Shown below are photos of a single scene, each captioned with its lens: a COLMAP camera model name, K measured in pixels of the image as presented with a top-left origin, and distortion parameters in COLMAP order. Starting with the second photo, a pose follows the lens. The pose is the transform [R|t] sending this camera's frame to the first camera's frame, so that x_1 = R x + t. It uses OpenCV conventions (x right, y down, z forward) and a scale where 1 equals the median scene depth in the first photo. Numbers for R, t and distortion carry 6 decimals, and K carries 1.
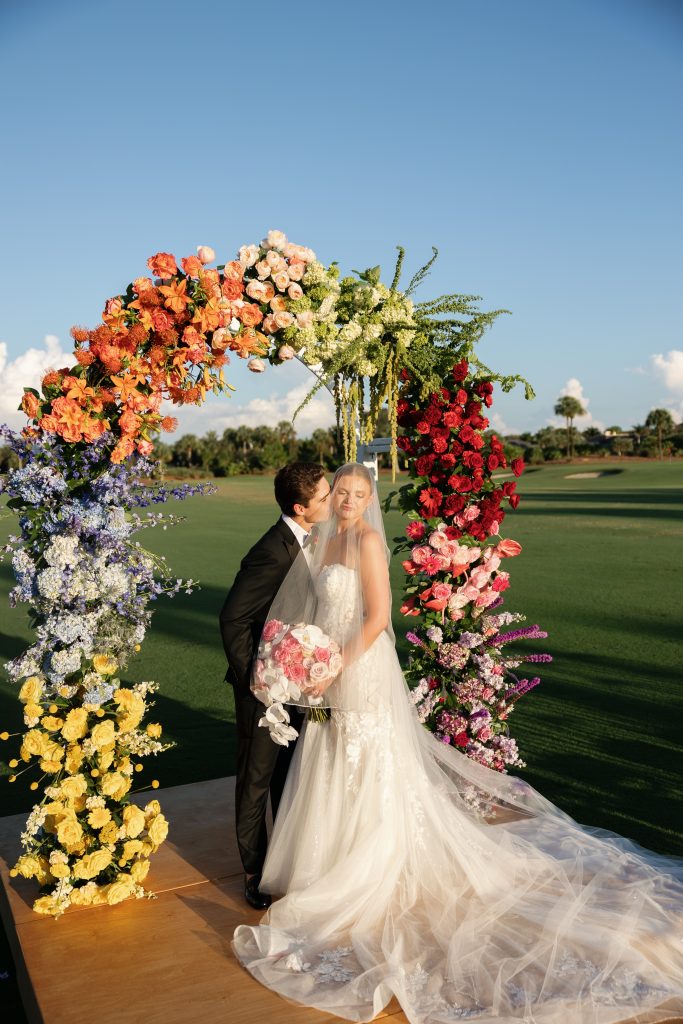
lens RADIAL K [[946.6, 0, 341.5], [0, 946.6, 512.0], [0, 0, 1]] dist [-0.014876, -0.003180]
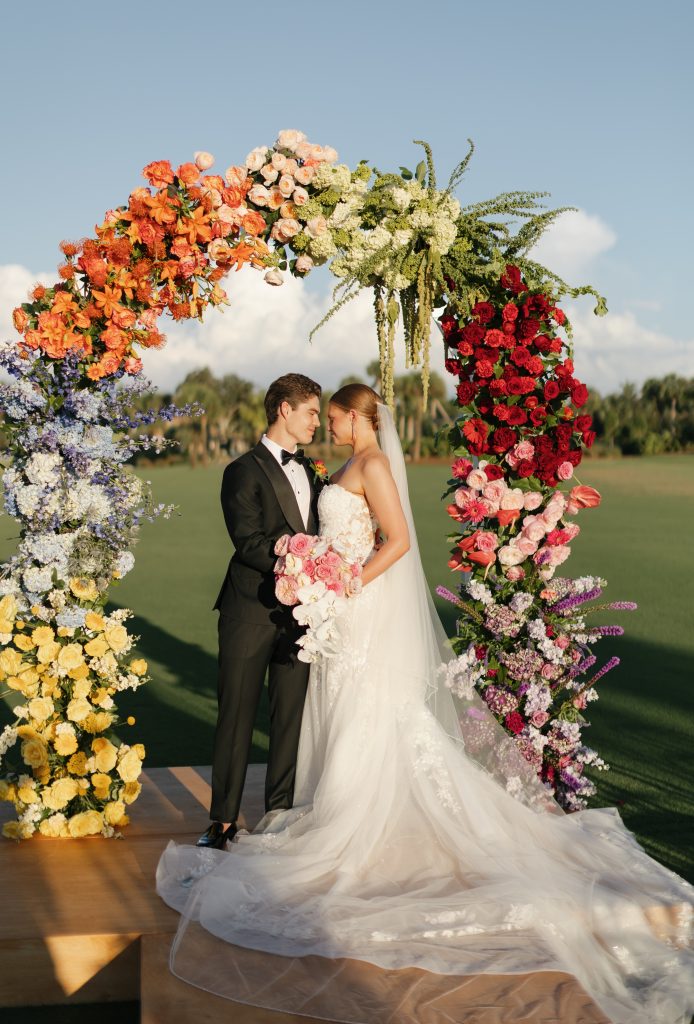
lens RADIAL K [[1516.5, 0, 353.3], [0, 1516.5, 477.8], [0, 0, 1]] dist [0.010503, -0.030147]
pose [[0.949778, 0.028994, -0.311579, 0.438968], [-0.036120, 0.999201, -0.017123, 0.057738], [0.310834, 0.027517, 0.950066, -0.347054]]
